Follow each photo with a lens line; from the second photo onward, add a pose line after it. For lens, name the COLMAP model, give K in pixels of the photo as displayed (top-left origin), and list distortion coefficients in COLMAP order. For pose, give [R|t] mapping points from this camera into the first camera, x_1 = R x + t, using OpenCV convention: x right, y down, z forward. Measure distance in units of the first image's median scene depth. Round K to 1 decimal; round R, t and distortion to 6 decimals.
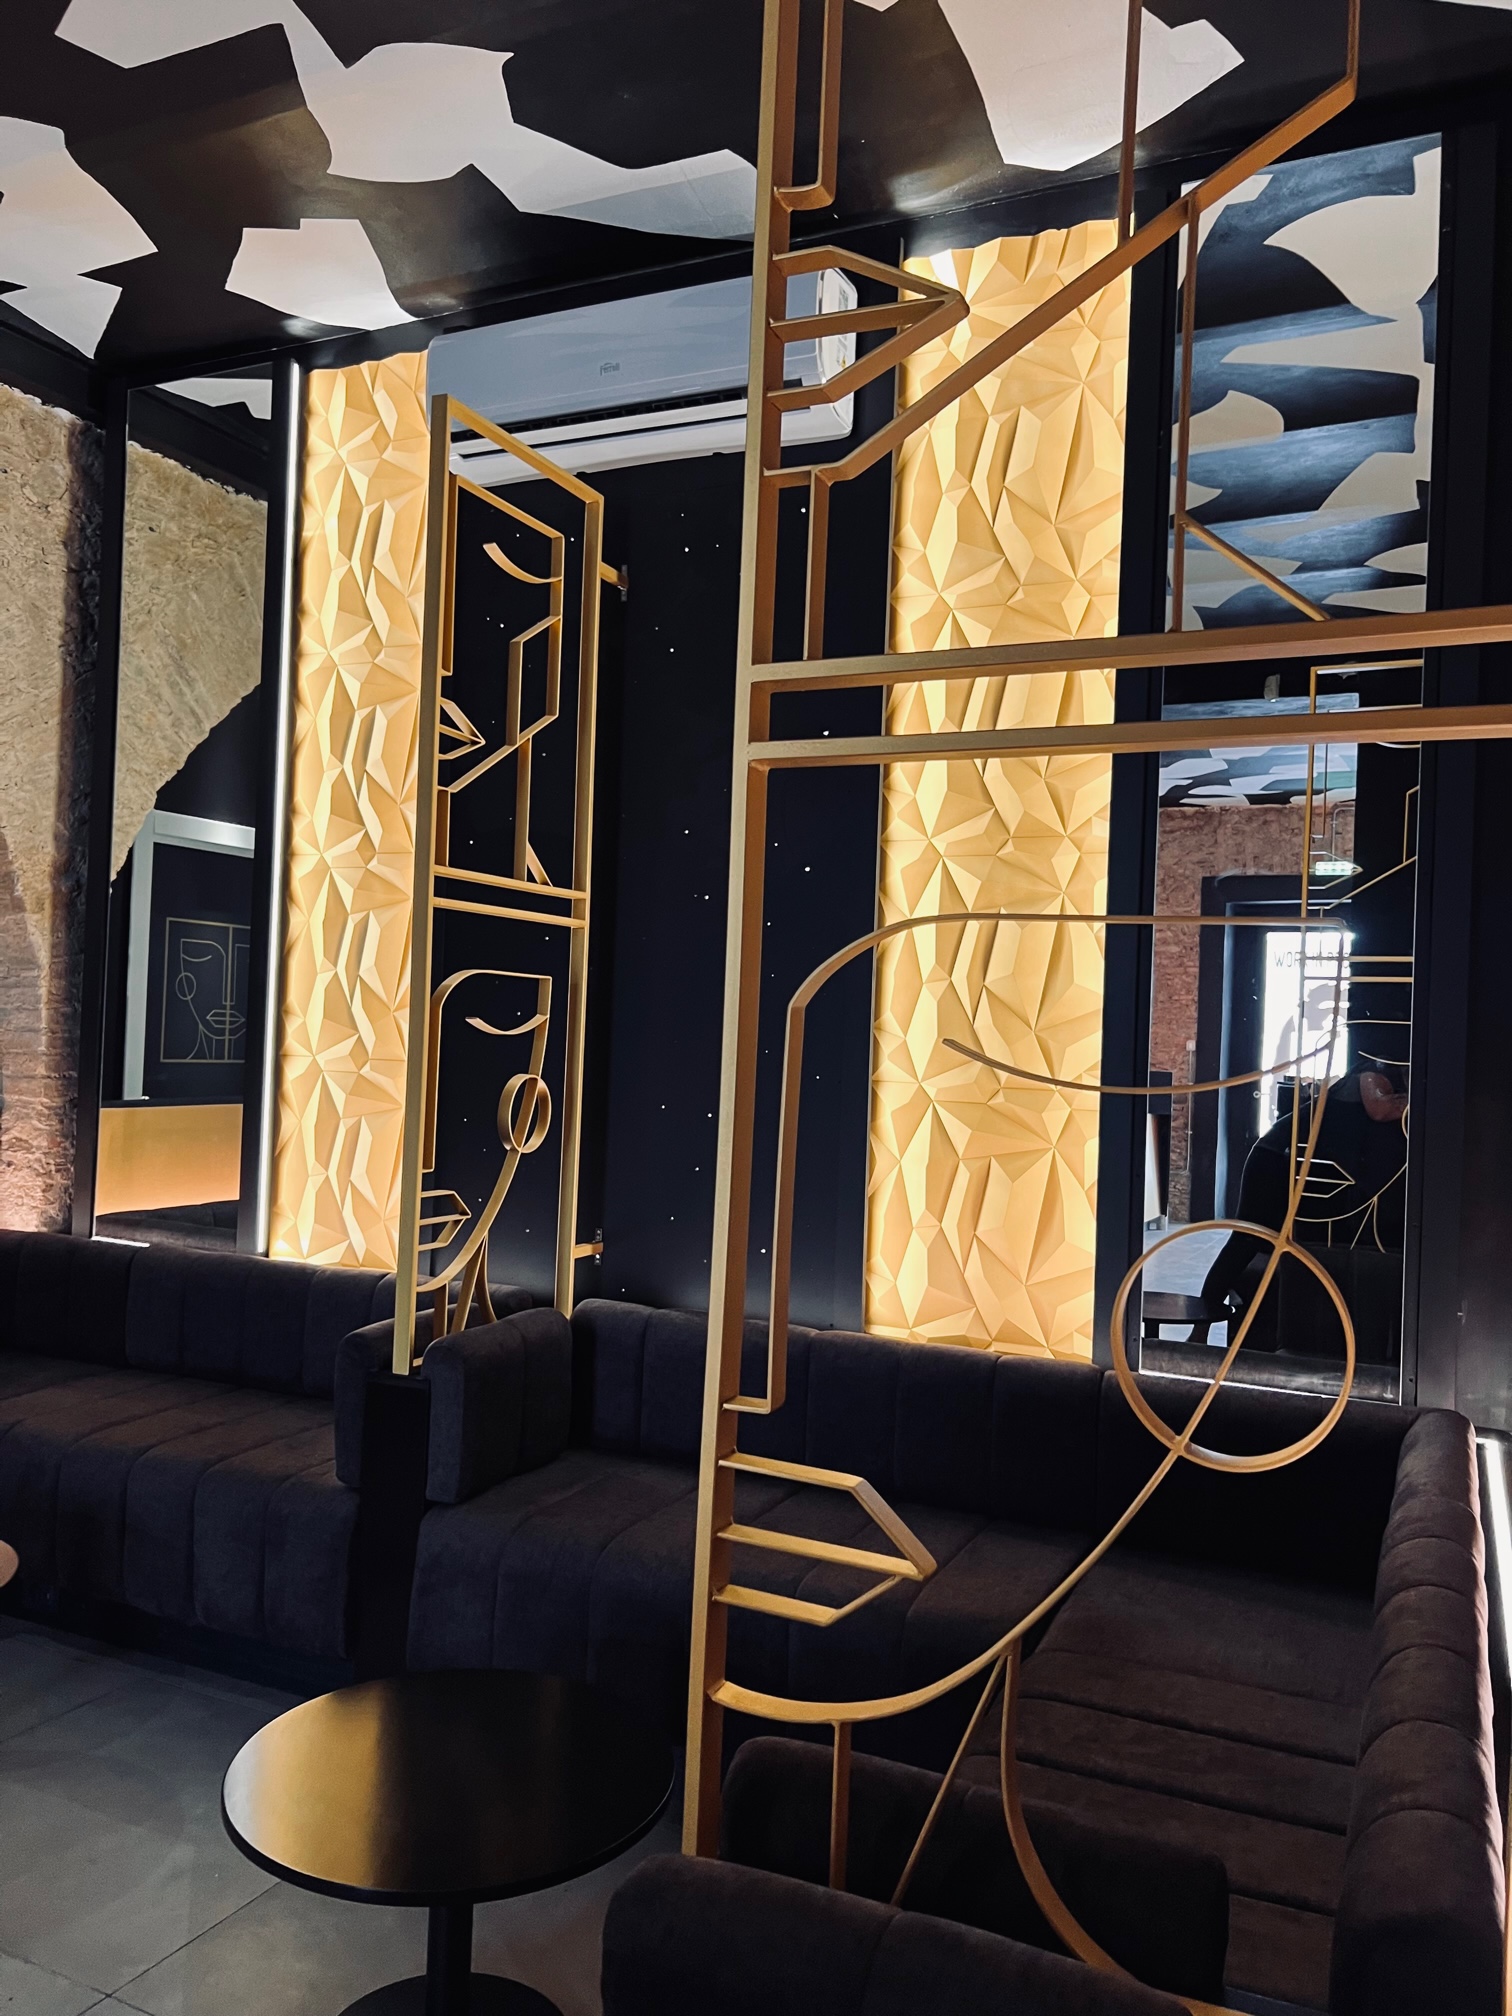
lens RADIAL K [[1511.9, 0, 737.0], [0, 1511.9, 1000.2], [0, 0, 1]] dist [0.037162, -0.037755]
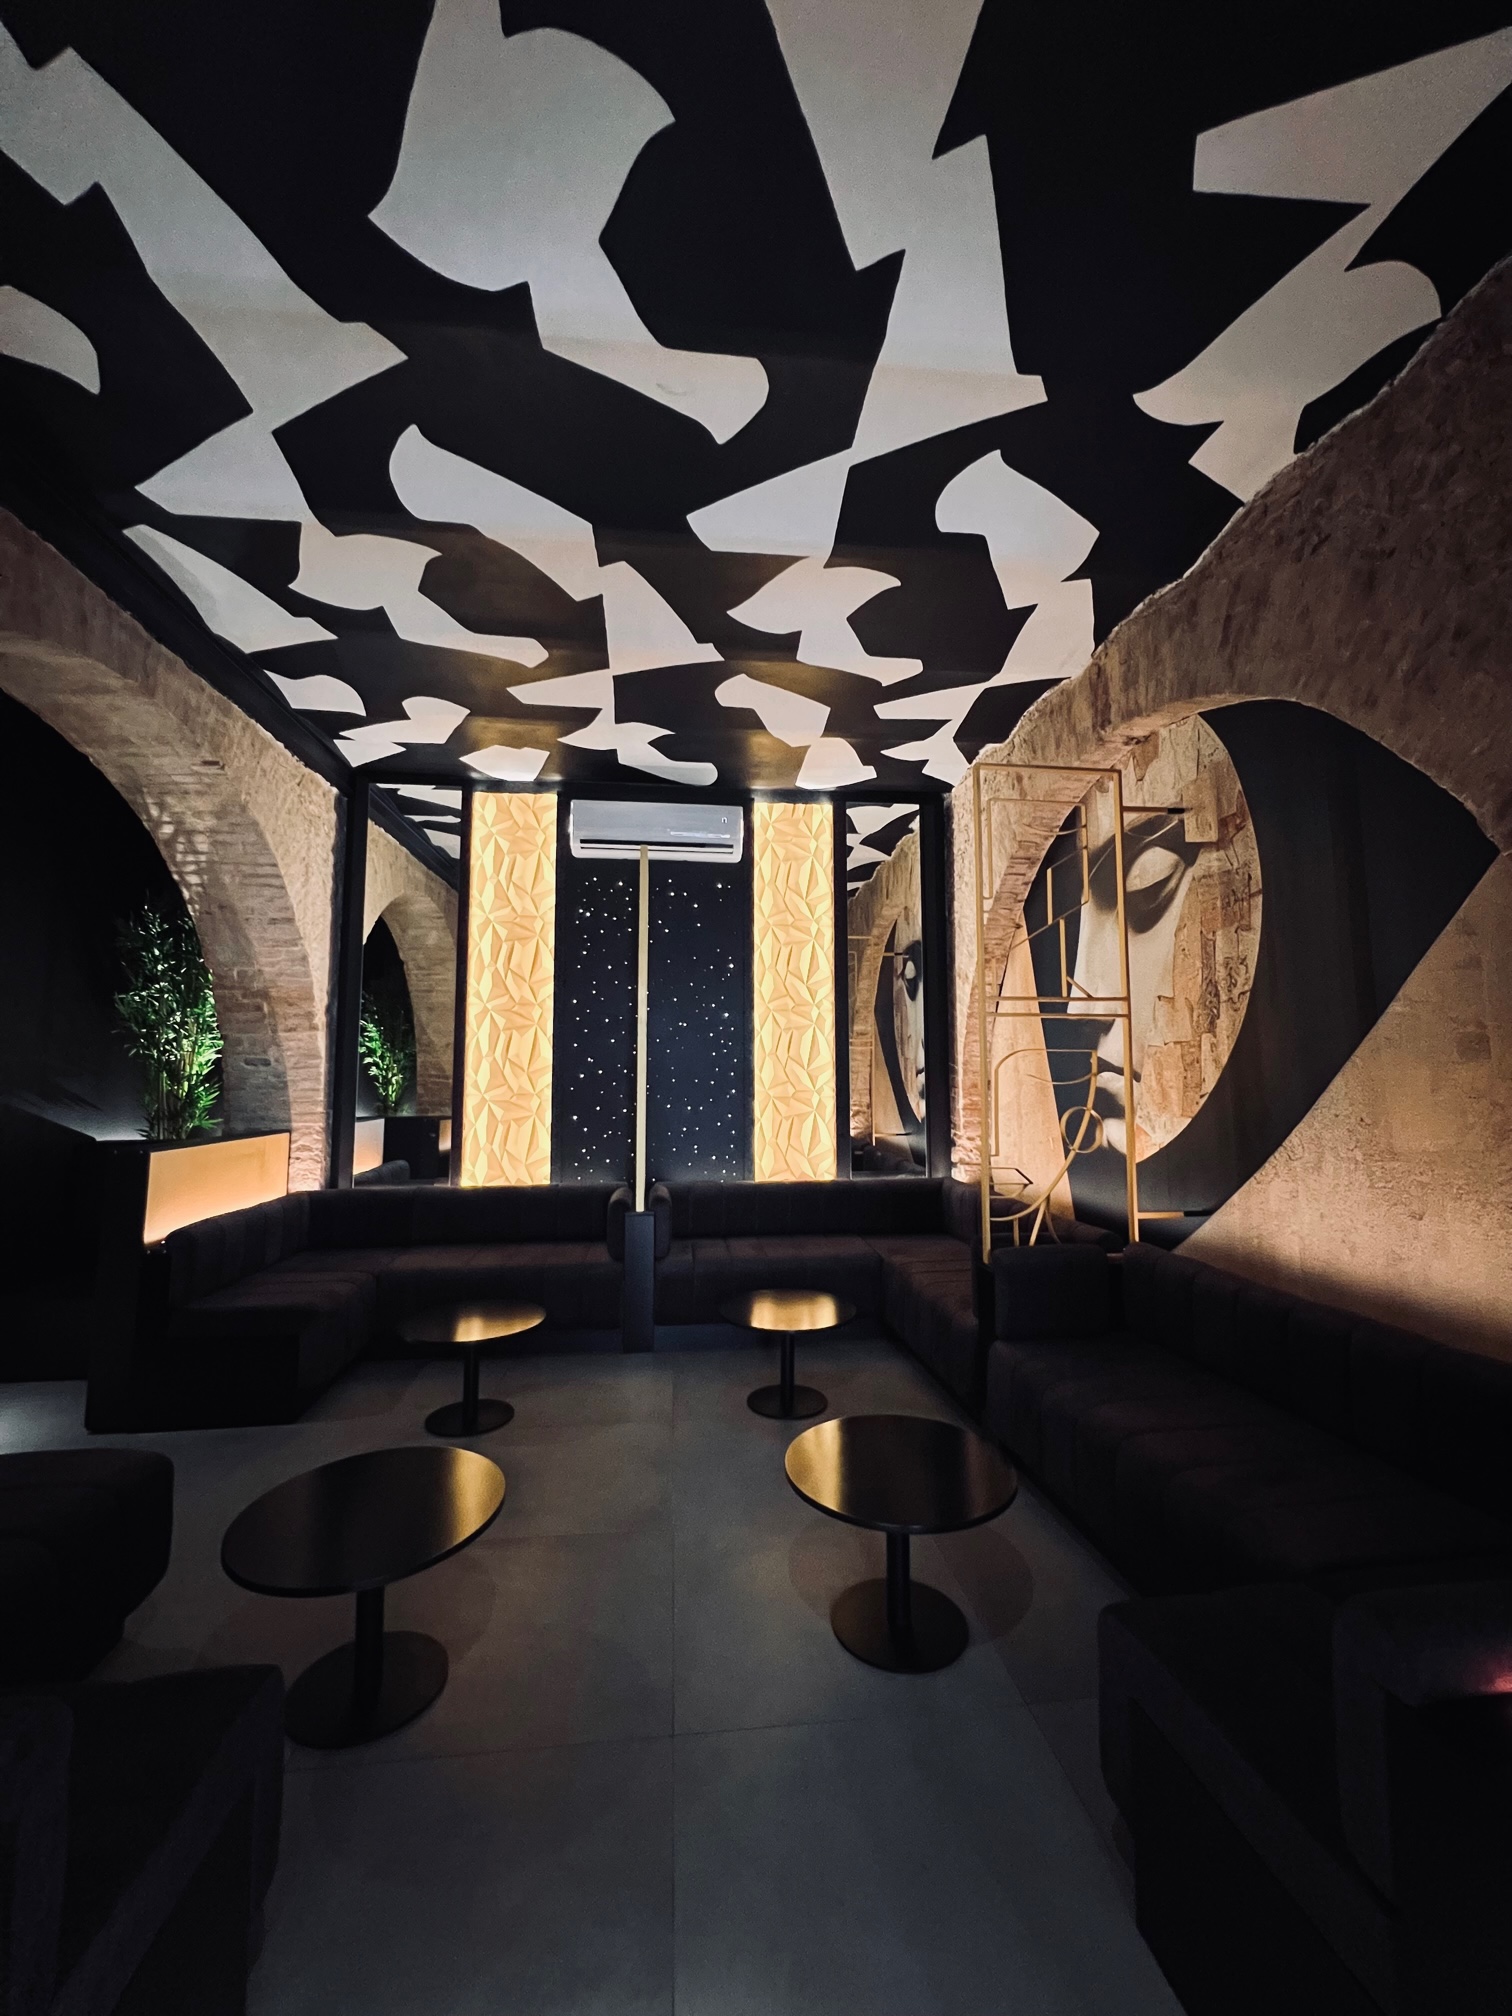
lens RADIAL K [[804.8, 0, 762.4], [0, 804.8, 998.4], [0, 0, 1]] dist [-0.003240, 0.000638]
pose [[0.841318, 0.004775, 0.540519, -0.545844], [0.026027, 0.998443, -0.049330, -0.032949], [-0.539913, 0.055570, 0.839884, -0.215572]]
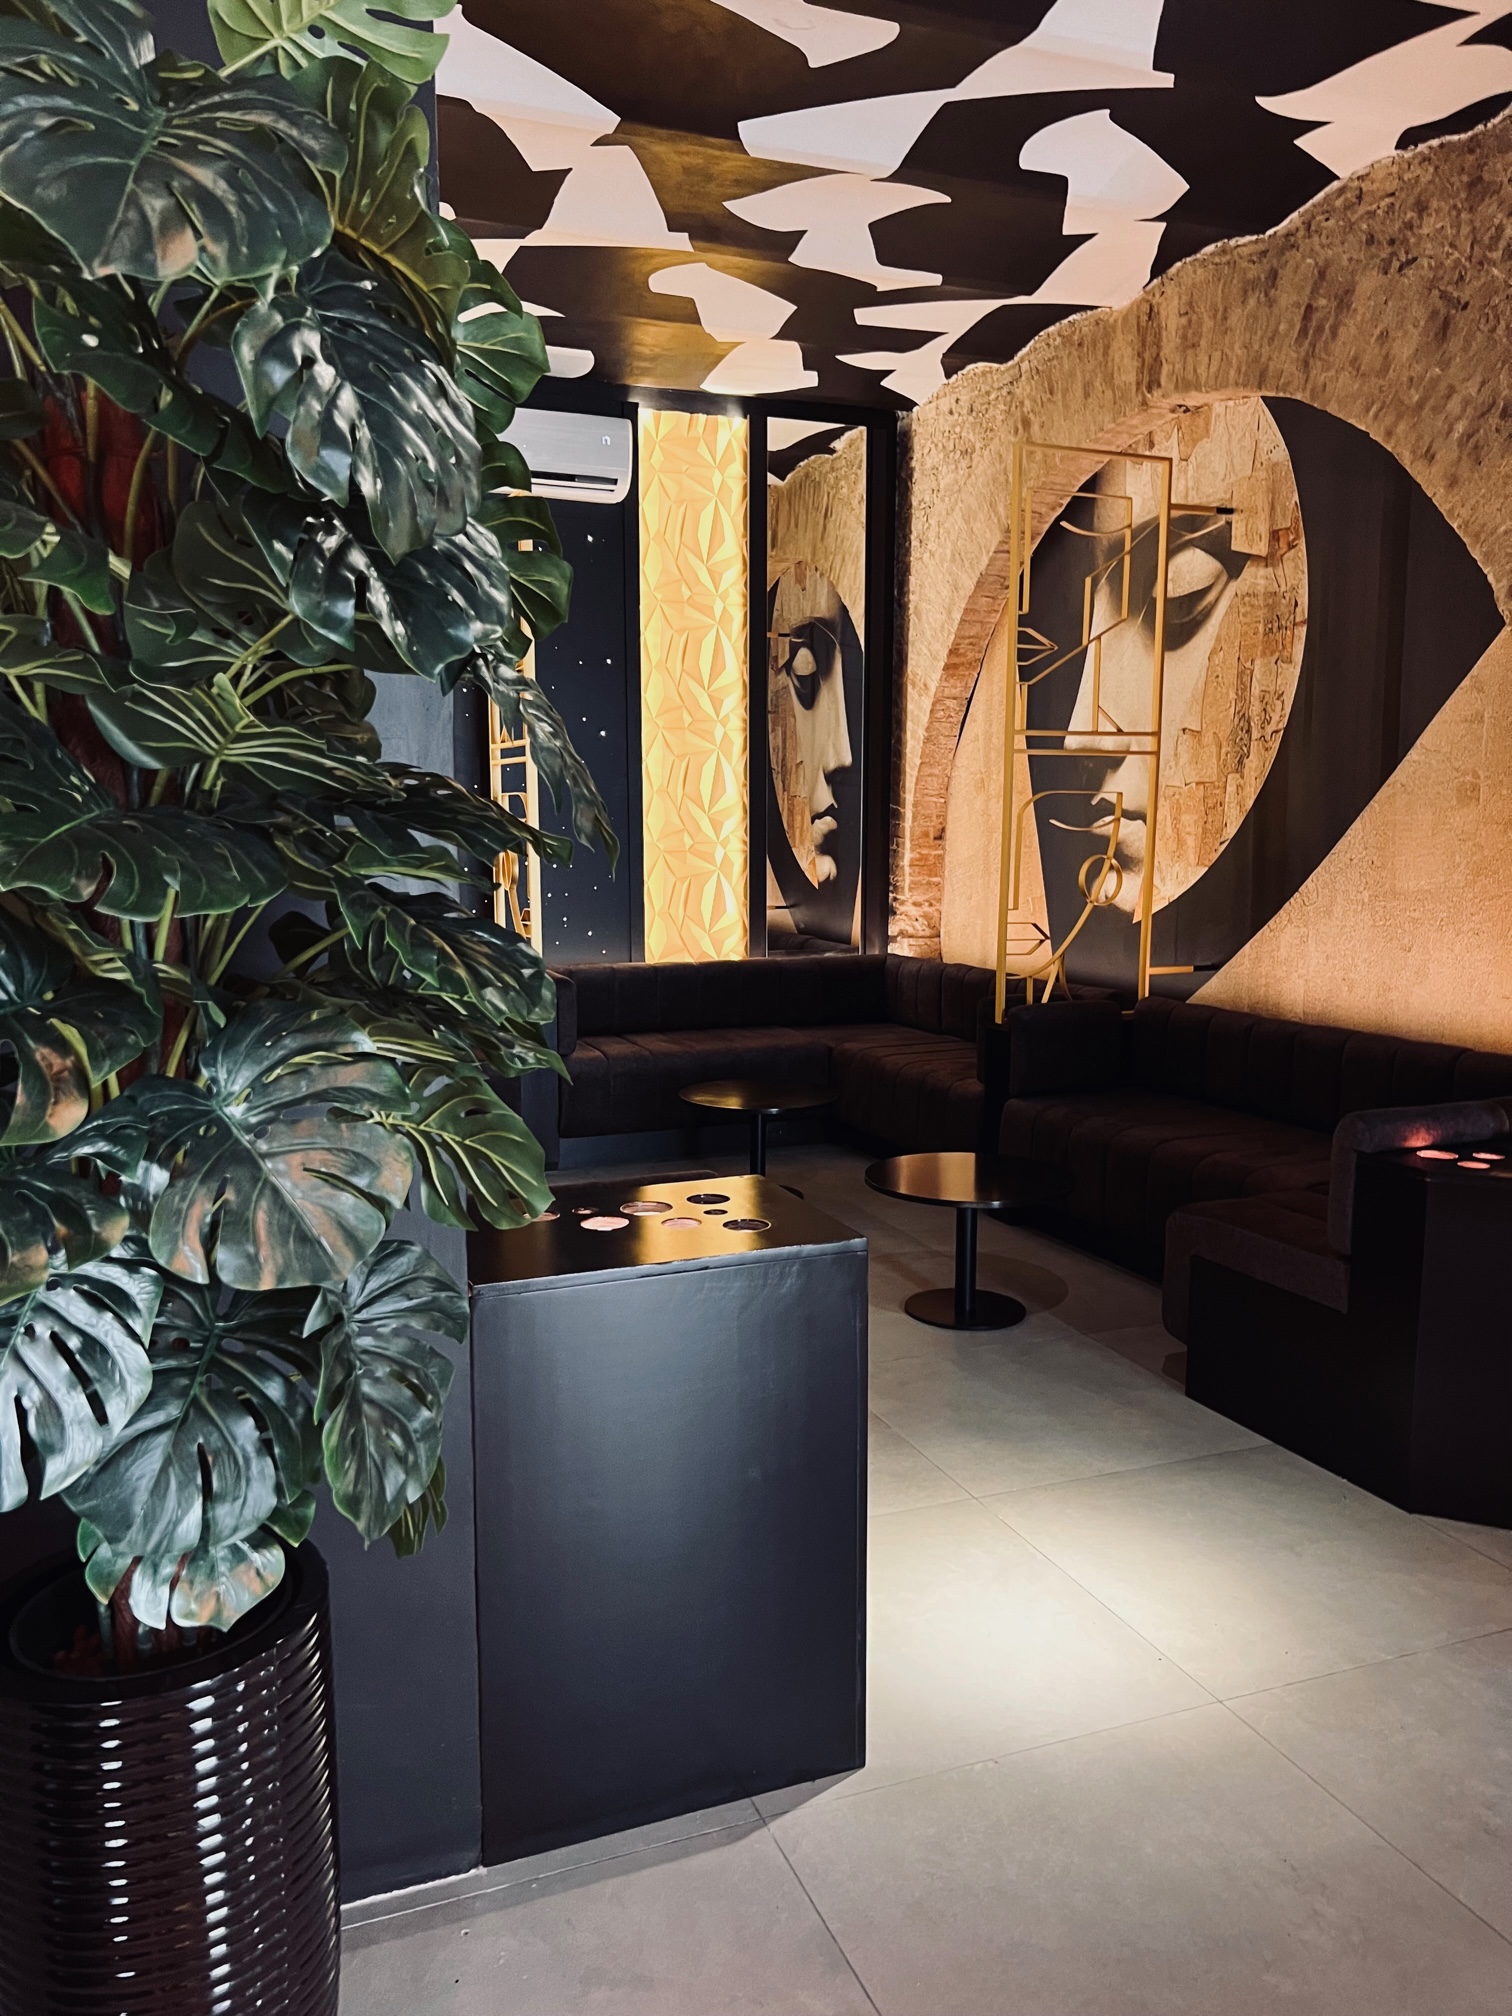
lens RADIAL K [[1511.9, 0, 764.4], [0, 1511.9, 1016.8], [0, 0, 1]] dist [0.037162, -0.037755]
pose [[0.670858, -0.139490, 0.728349, -1.009307], [0.010705, 0.983870, 0.178565, -0.057151], [-0.741508, -0.111995, 0.661531, -0.382180]]
